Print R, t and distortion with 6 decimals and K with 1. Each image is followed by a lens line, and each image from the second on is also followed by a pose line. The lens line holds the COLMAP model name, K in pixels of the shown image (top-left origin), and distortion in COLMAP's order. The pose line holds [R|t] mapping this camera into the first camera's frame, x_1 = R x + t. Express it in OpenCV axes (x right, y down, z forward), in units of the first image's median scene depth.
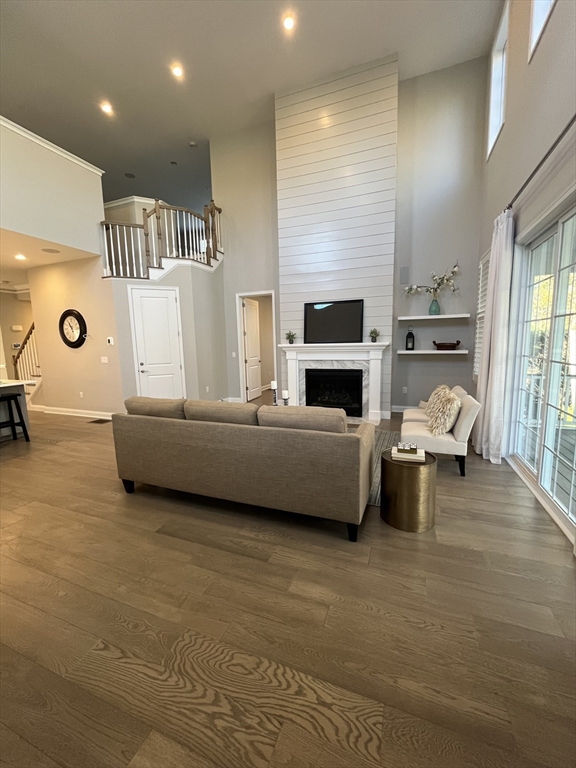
lens RADIAL K [[312.3, 0, 289.0], [0, 312.3, 381.4], [0, 0, 1]] dist [-0.001079, 0.000128]
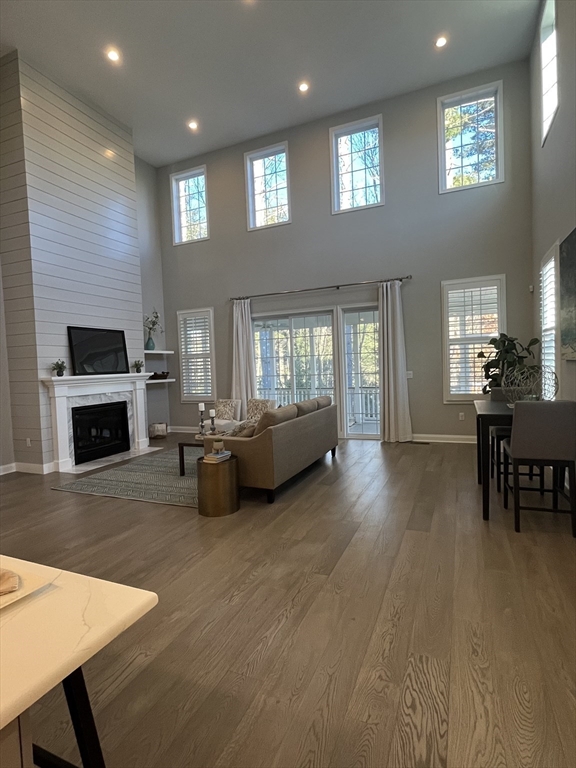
lens RADIAL K [[397.5, 0, 284.0], [0, 397.5, 382.2], [0, 0, 1]] dist [0.005828, 0.002370]
pose [[0.040901, -0.020625, 0.998950, -0.997101], [0.161554, 0.986768, 0.013759, -0.032746], [-0.986016, 0.160822, 0.043692, 0.447632]]
